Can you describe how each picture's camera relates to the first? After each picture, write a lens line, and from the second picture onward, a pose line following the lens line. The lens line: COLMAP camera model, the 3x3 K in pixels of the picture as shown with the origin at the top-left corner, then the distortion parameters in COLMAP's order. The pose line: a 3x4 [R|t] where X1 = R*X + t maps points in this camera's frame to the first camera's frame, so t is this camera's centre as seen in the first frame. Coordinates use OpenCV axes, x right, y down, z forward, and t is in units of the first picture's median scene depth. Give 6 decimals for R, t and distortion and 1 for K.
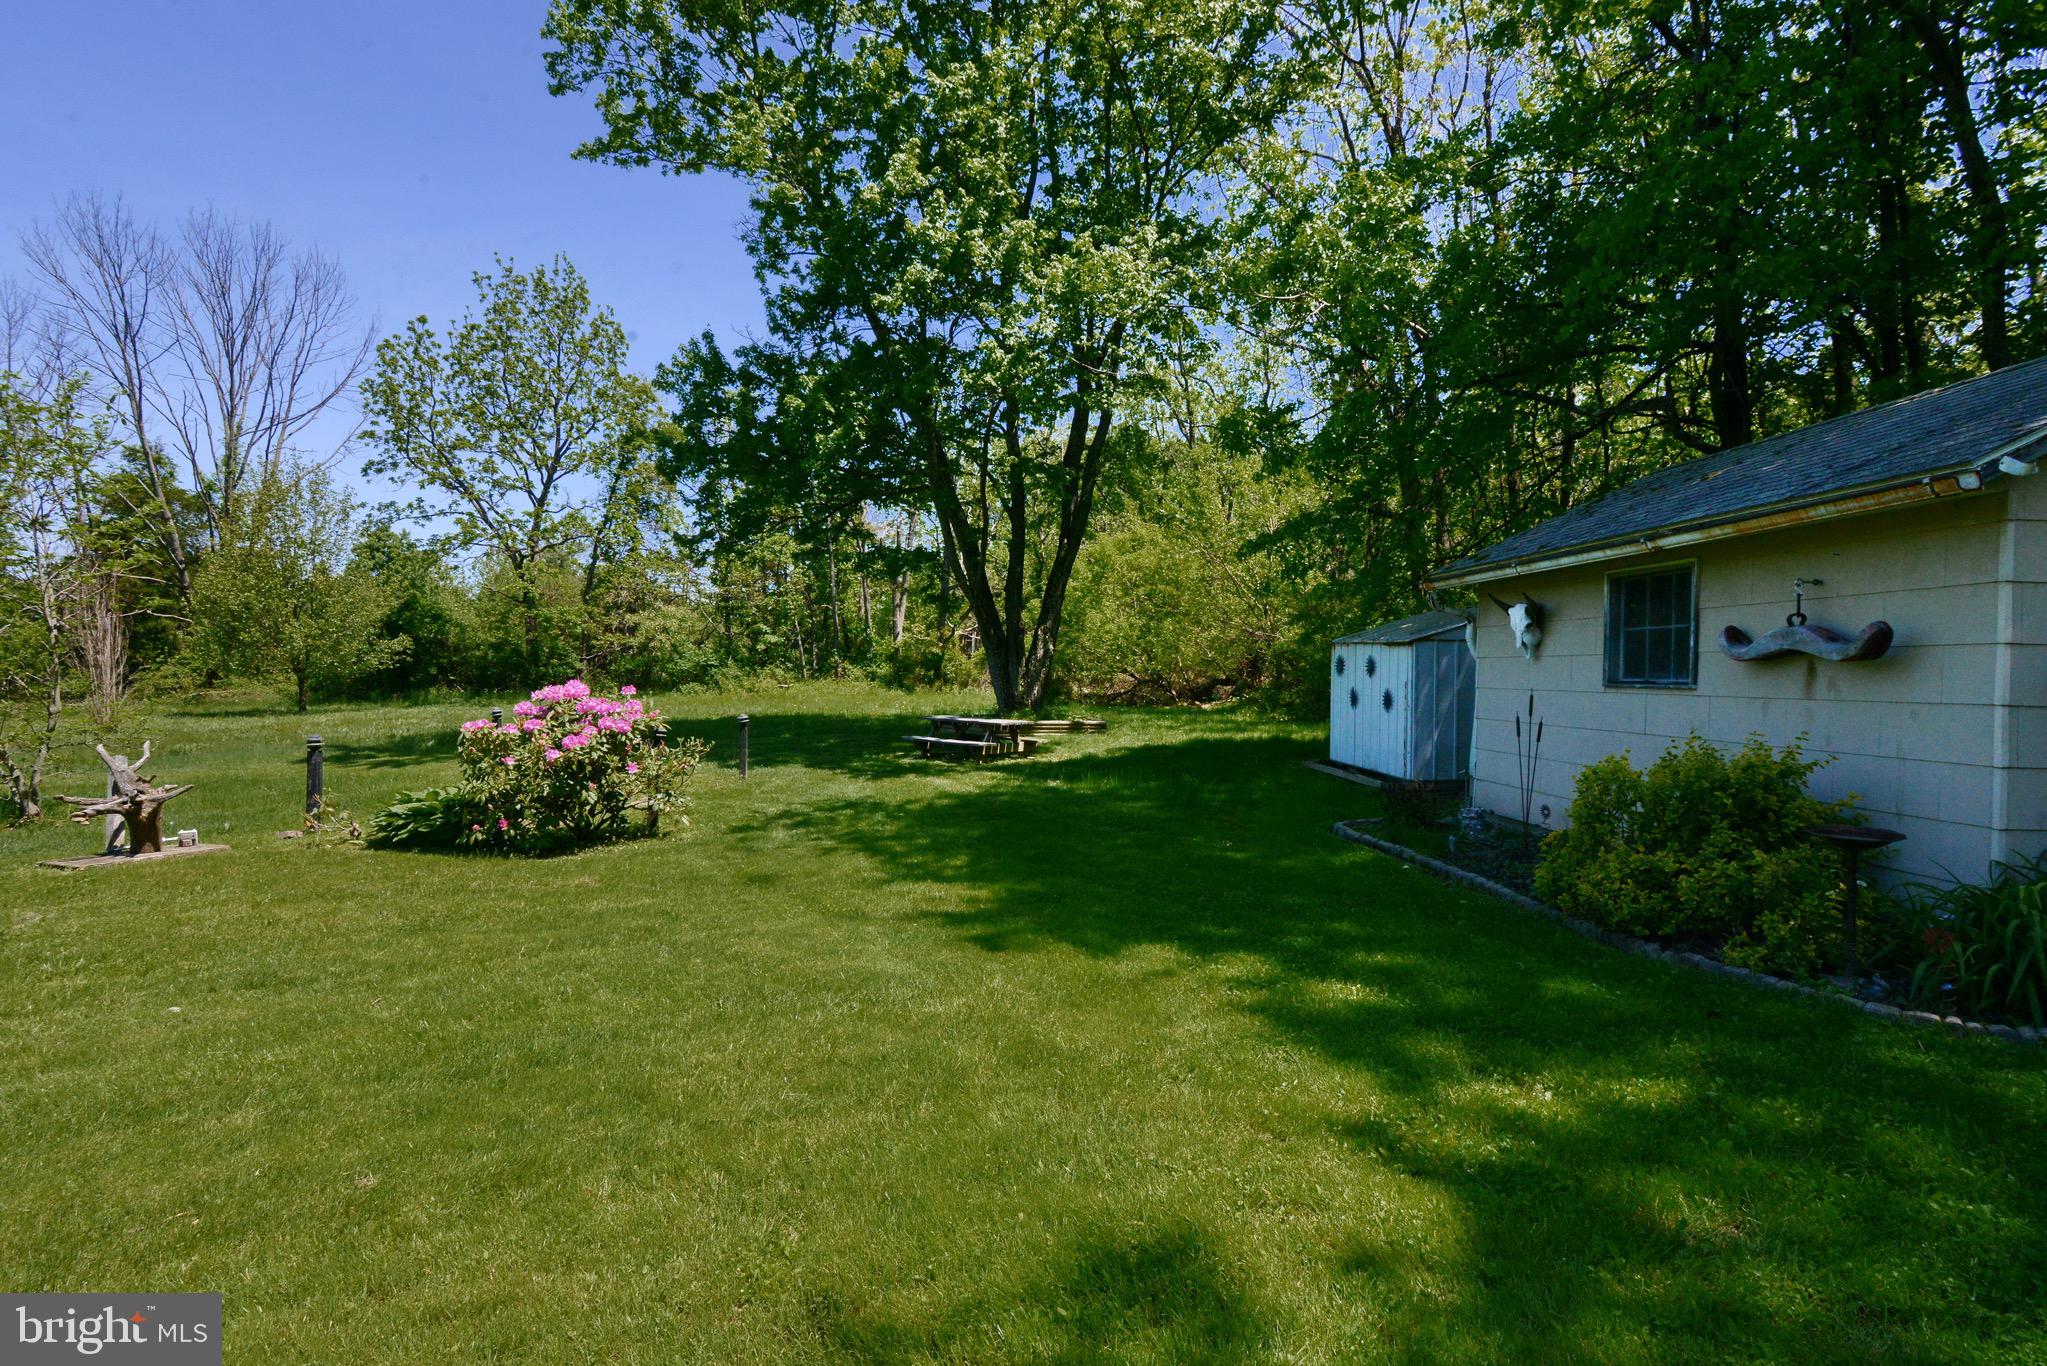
lens RADIAL K [[1015.8, 0, 1027.7], [0, 1015.8, 657.1], [0, 0, 1]] dist [-0.009333, -0.000509]
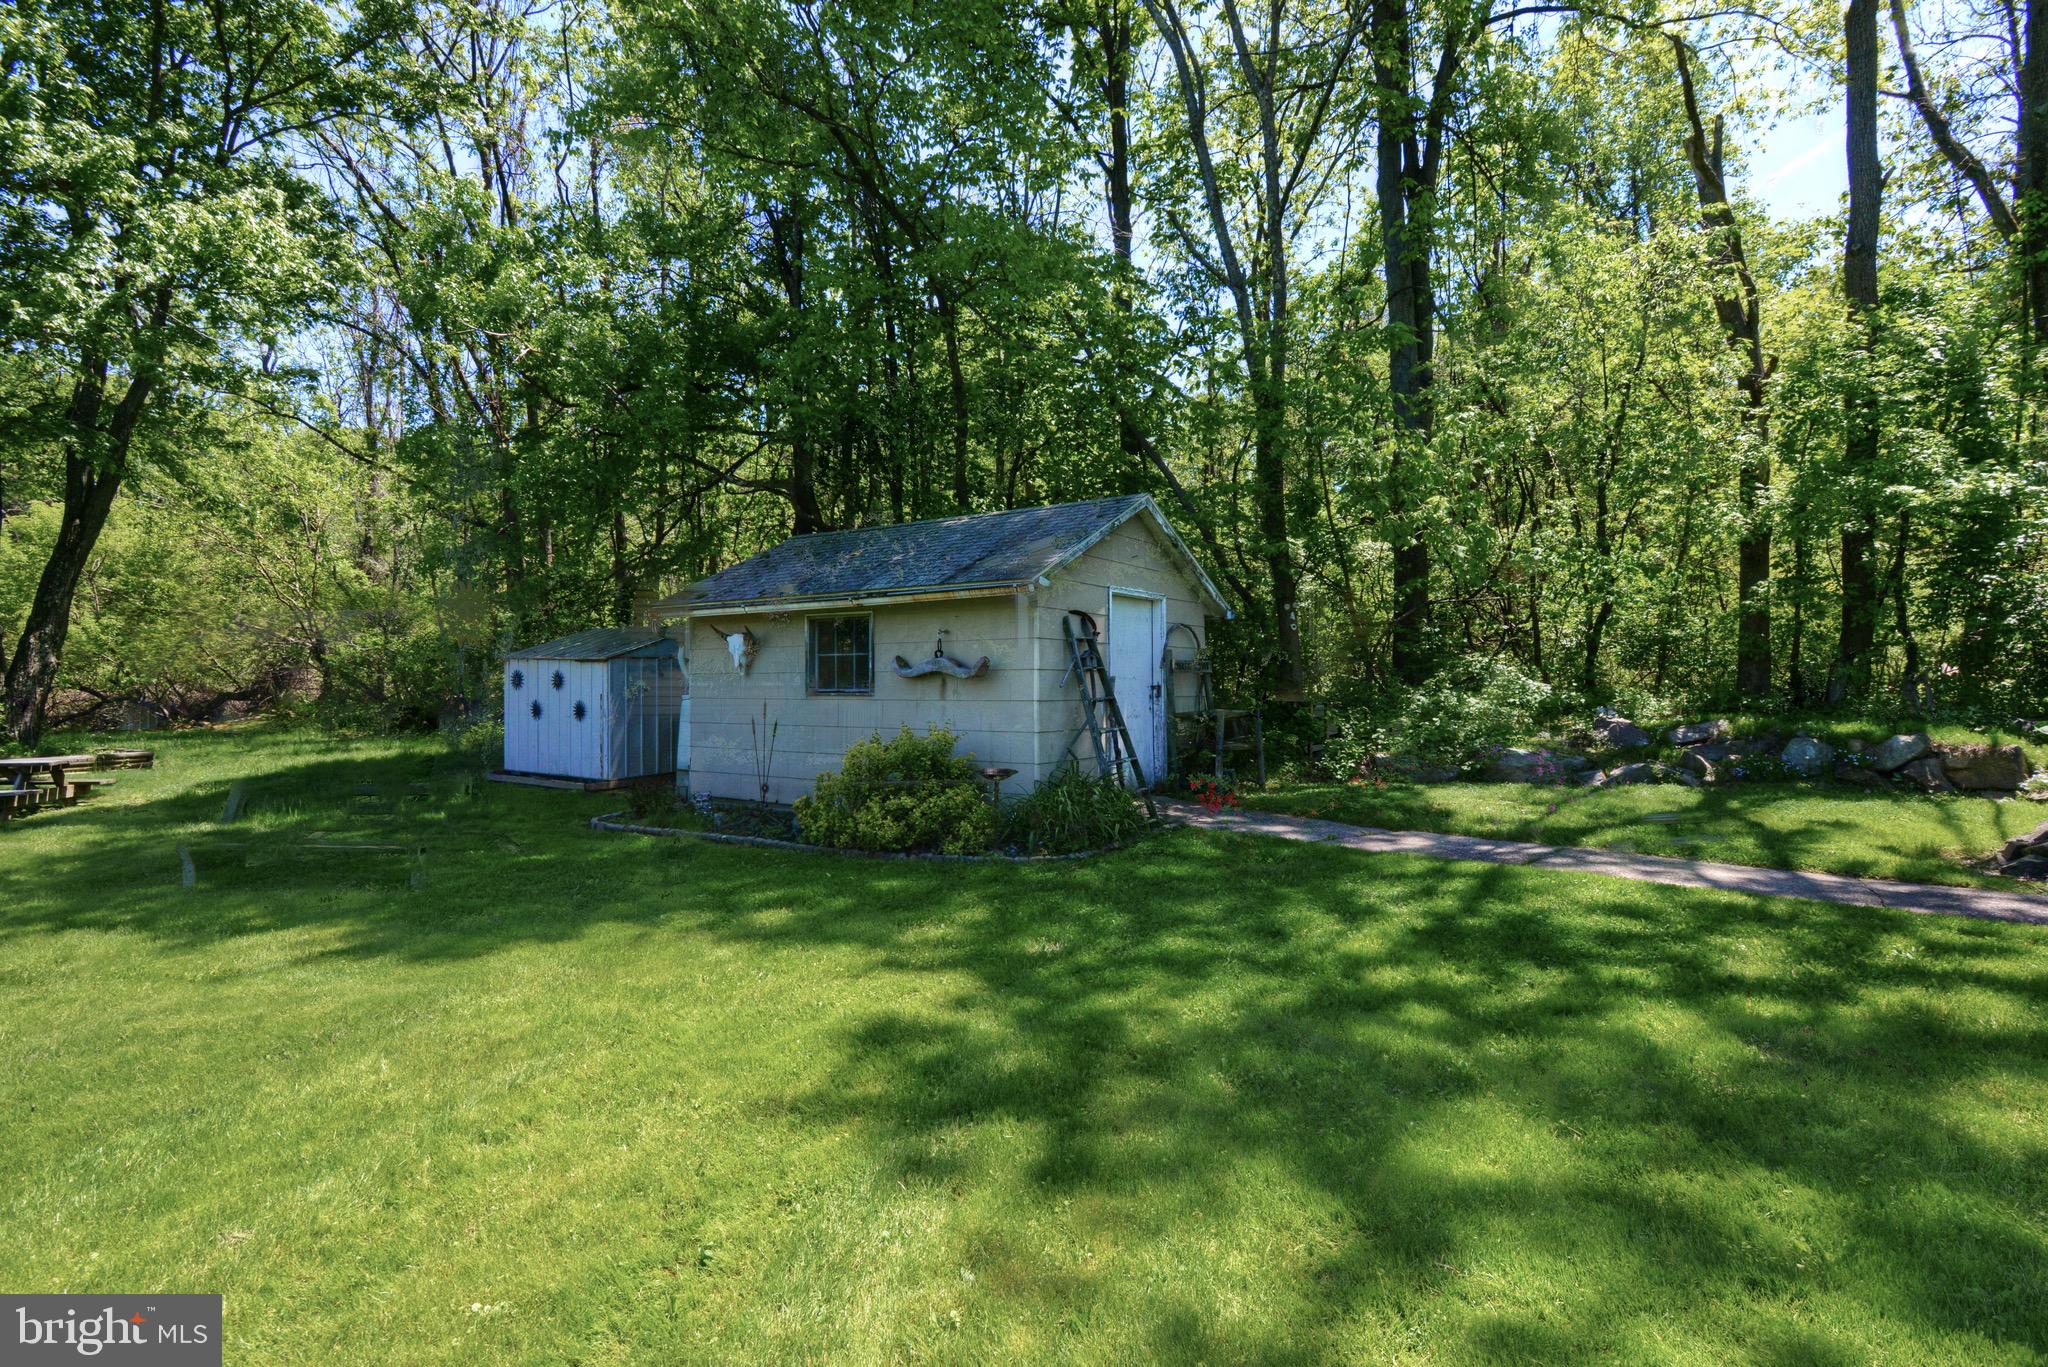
lens RADIAL K [[1016.3, 0, 1028.2], [0, 1016.3, 657.6], [0, 0, 1]] dist [-0.009333, -0.000509]
pose [[0.589494, -0.003302, 0.807766, -0.372955], [0.004146, 0.999991, 0.001062, -0.022236], [-0.807762, 0.002723, 0.589503, -0.088005]]
